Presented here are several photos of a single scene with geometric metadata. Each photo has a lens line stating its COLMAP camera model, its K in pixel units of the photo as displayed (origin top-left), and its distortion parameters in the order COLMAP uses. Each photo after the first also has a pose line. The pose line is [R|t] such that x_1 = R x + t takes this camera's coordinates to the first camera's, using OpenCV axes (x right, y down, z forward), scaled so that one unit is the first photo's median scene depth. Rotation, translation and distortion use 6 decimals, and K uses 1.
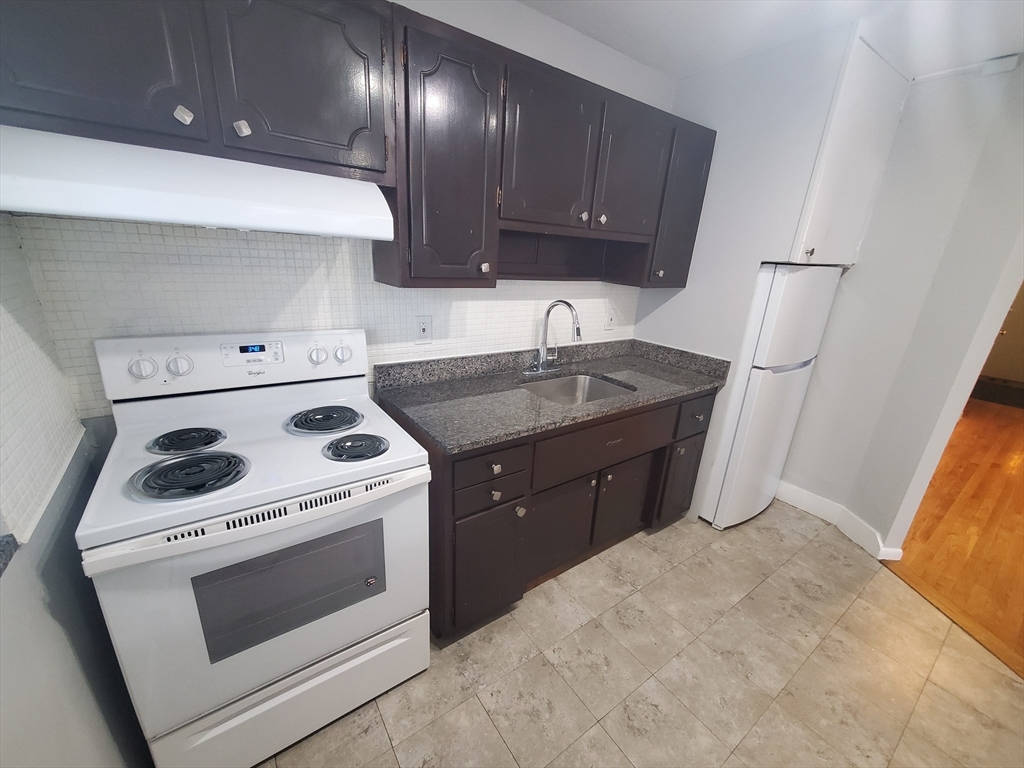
lens RADIAL K [[409.5, 0, 506.7], [0, 409.5, 391.6], [0, 0, 1]] dist [0.000913, 0.000308]
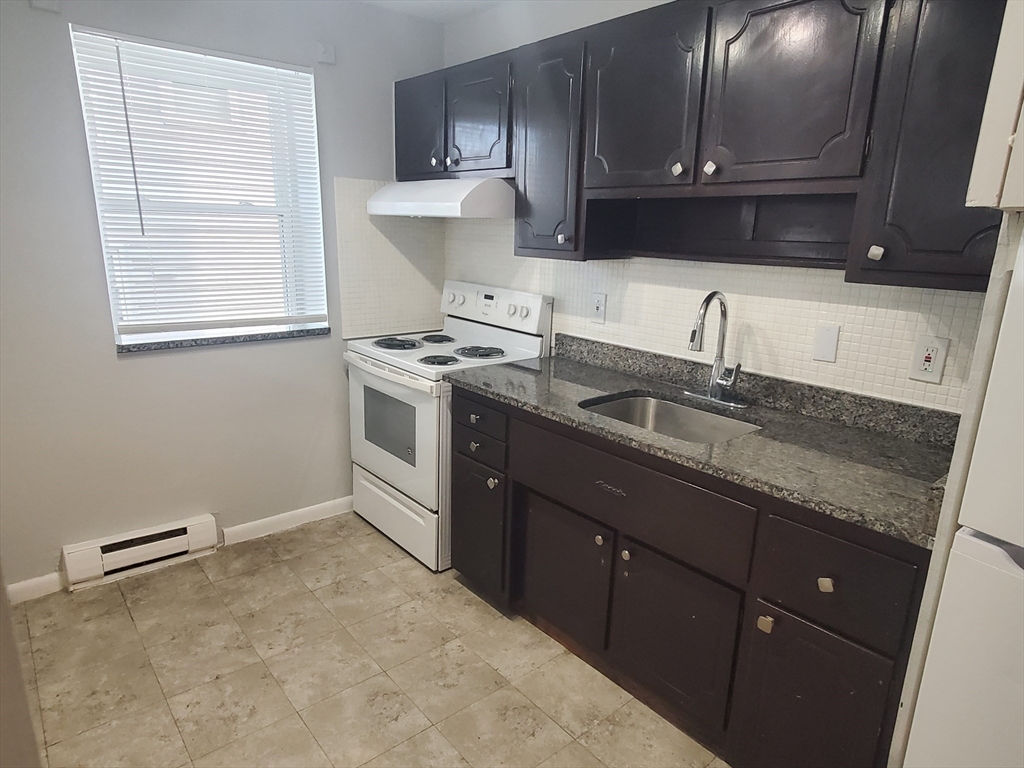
lens RADIAL K [[650.0, 0, 512.0], [0, 650.0, 384.0], [0, 0, 1]] dist [0.002172, 0.000683]
pose [[0.079133, 0.184036, -0.979729, 1.325500], [-0.335963, 0.930238, 0.147603, -0.145868], [0.938545, 0.317472, 0.135442, 0.678517]]
